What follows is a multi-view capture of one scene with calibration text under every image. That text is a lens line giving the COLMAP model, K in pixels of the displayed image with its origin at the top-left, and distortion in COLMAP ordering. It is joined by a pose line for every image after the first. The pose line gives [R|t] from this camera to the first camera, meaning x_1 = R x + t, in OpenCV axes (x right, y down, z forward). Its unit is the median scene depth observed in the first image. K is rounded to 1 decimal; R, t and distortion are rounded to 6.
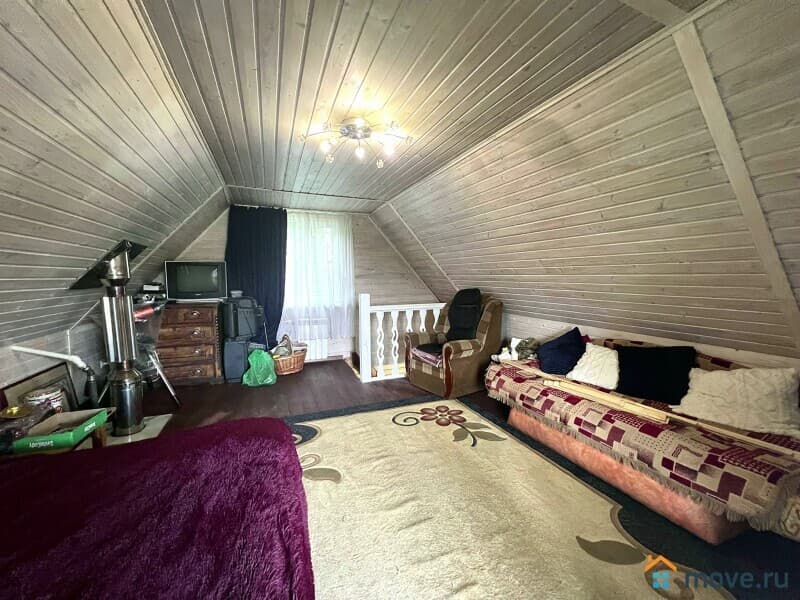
lens RADIAL K [[320.3, 0, 398.1], [0, 320.3, 297.9], [0, 0, 1]] dist [-0.000431, 0.000116]
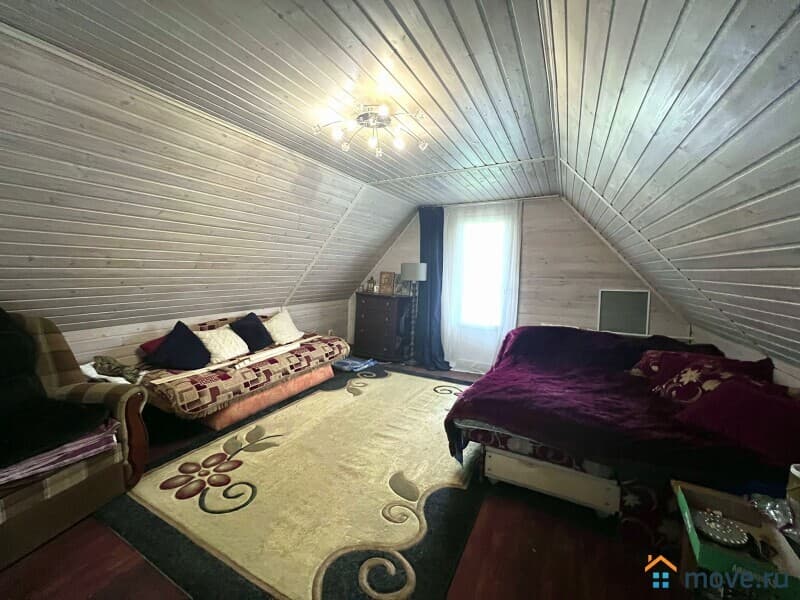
lens RADIAL K [[320.3, 0, 398.1], [0, 320.3, 297.9], [0, 0, 1]] dist [-0.000431, 0.000116]
pose [[-0.641069, -0.072842, 0.764018, -0.695320], [0.040732, 0.990854, 0.128647, -0.088274], [-0.766401, 0.113591, -0.632239, 1.192498]]
